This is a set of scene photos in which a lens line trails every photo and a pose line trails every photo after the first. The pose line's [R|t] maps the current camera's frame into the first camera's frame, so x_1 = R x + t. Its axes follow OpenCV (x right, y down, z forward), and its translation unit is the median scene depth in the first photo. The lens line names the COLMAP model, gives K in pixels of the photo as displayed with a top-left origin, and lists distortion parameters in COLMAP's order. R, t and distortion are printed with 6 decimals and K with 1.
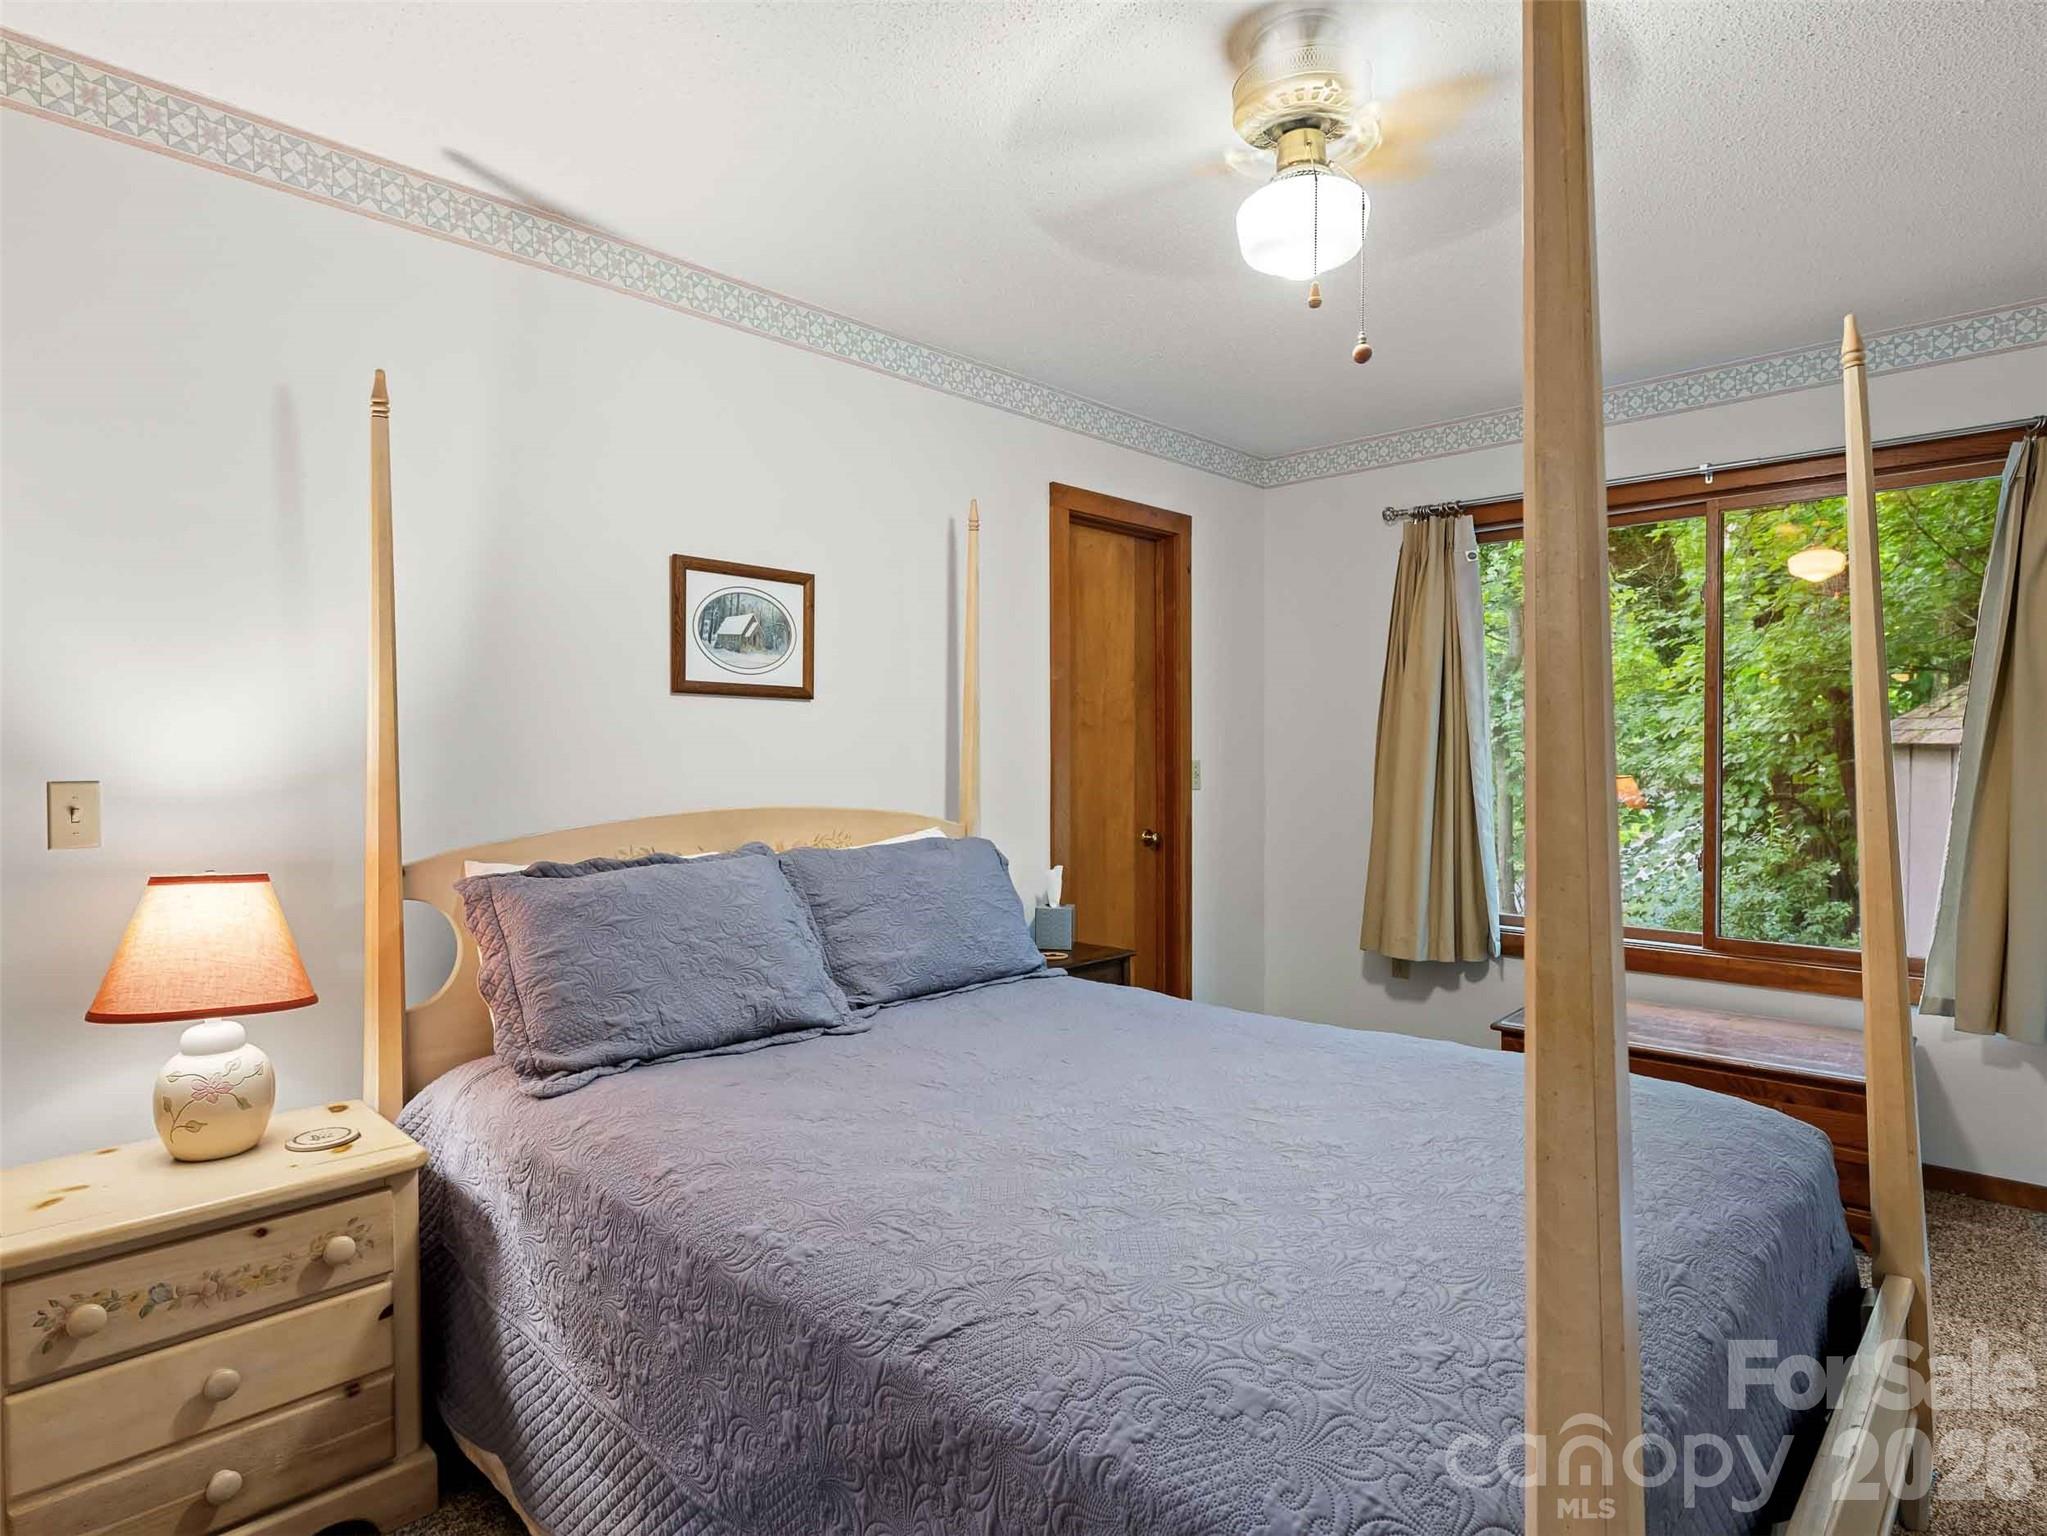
lens RADIAL K [[1120.3, 0, 1023.5], [0, 1120.3, 766.5], [0, 0, 1]] dist [-0.000216, -0.001753]
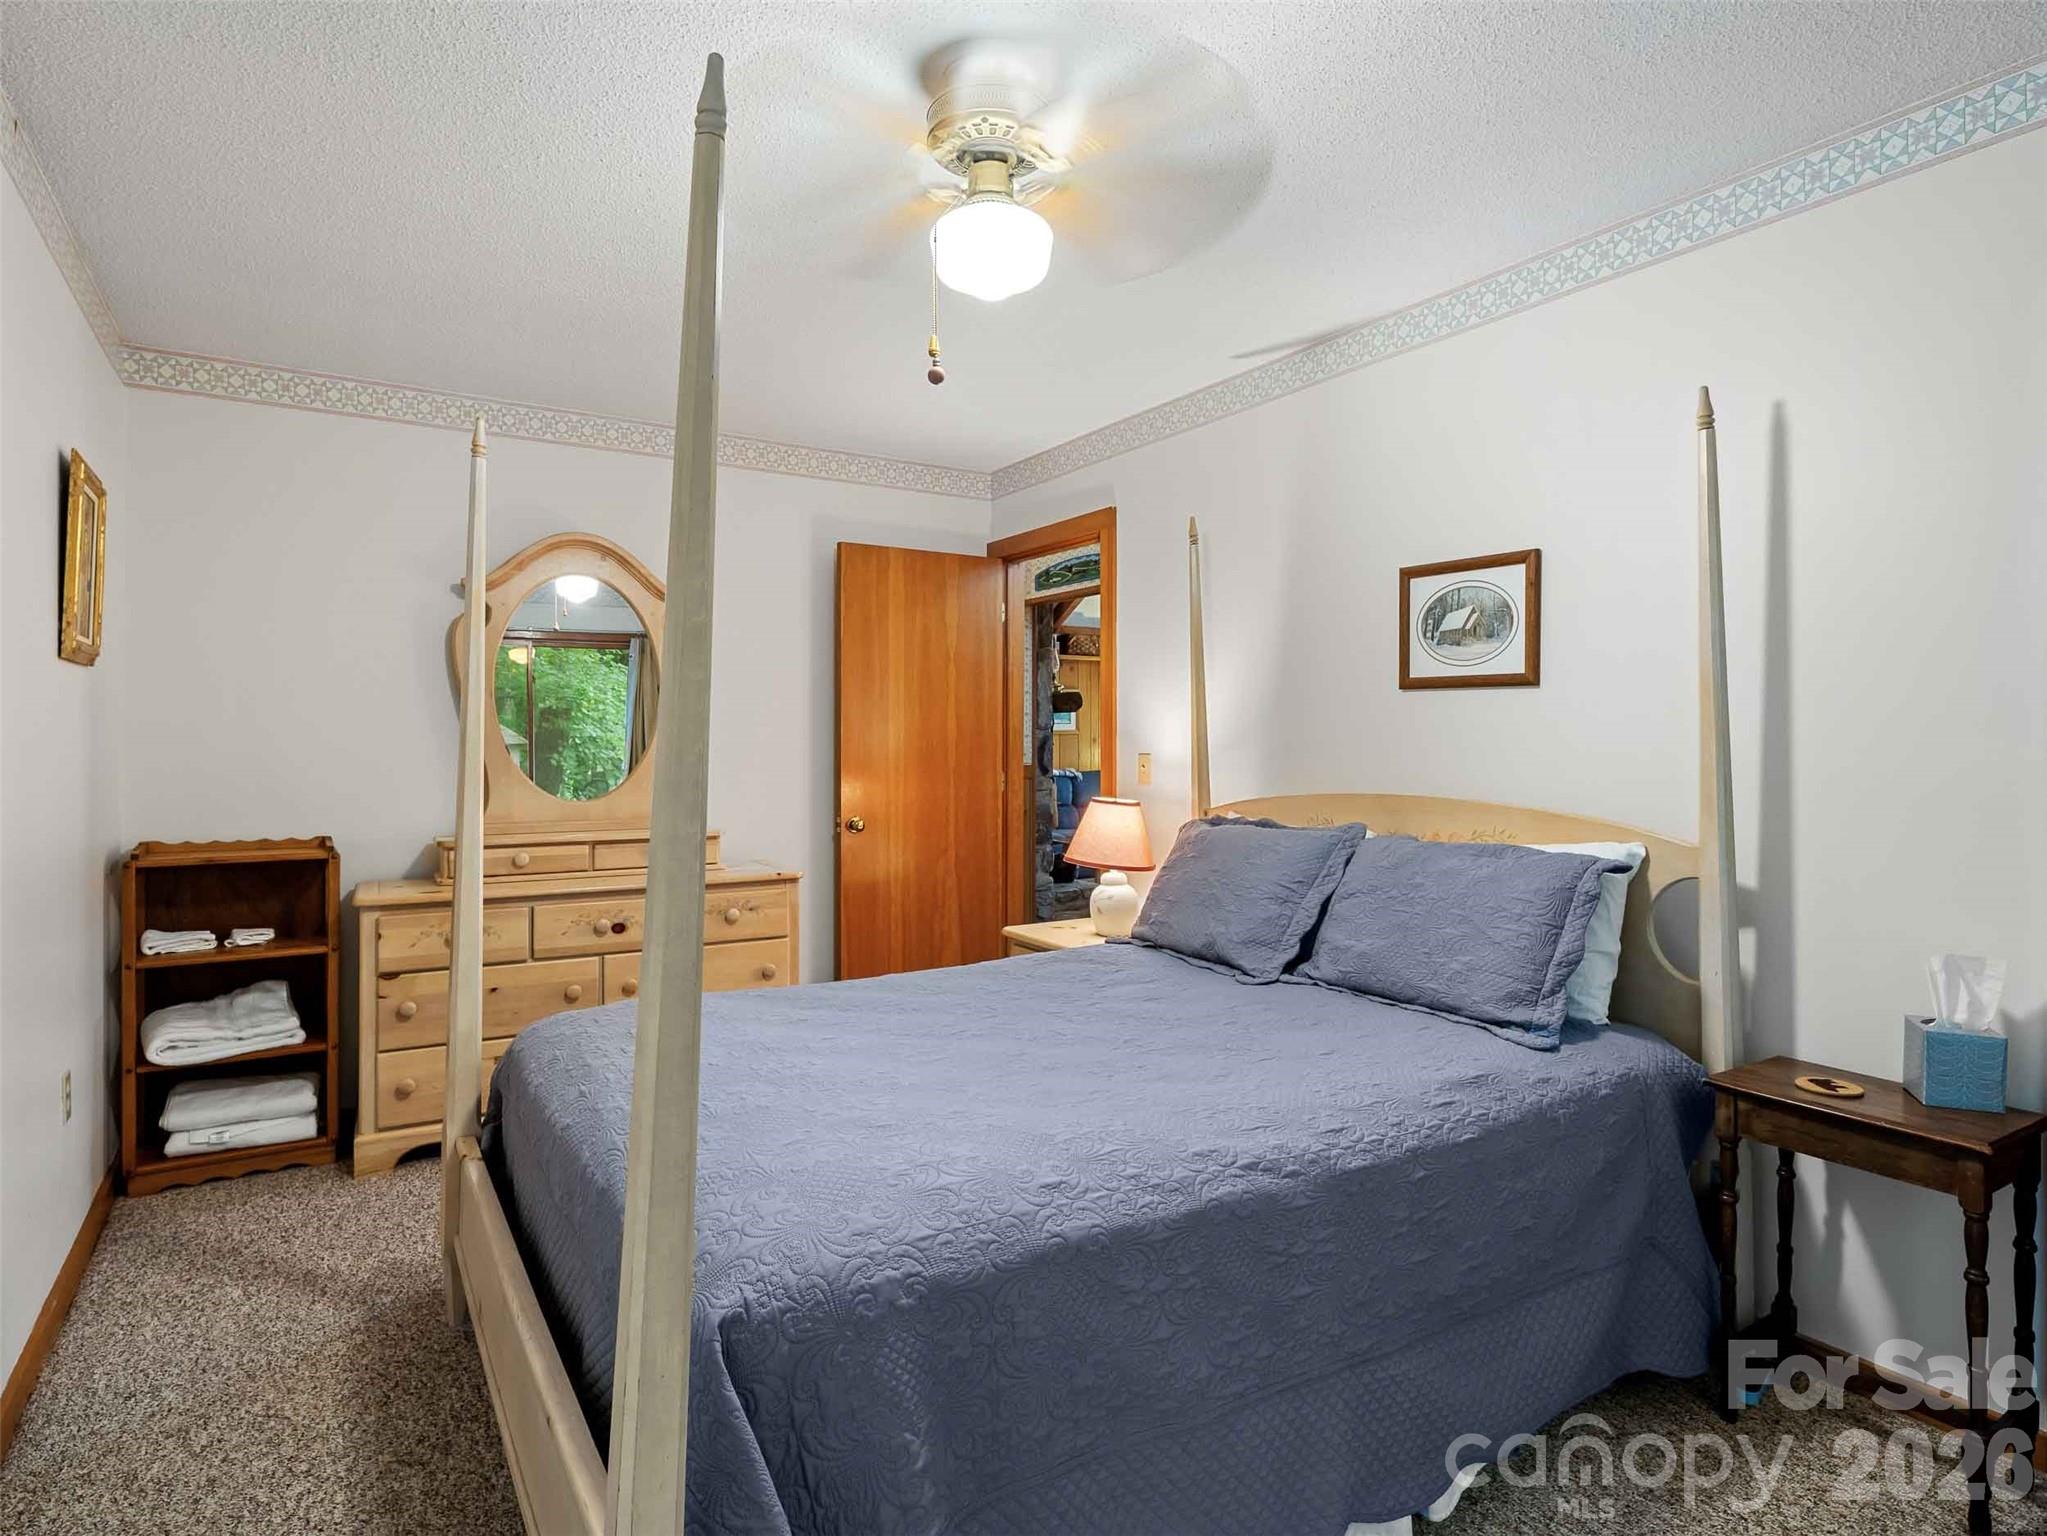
lens RADIAL K [[1120.3, 0, 1023.4], [0, 1120.3, 746.8], [0, 0, 1]] dist [-0.000216, -0.001753]
pose [[-0.240727, 0.013649, -0.970497, 0.855812], [-0.010382, 0.999808, 0.016637, -0.022014], [0.970537, 0.014080, -0.240539, 0.869614]]
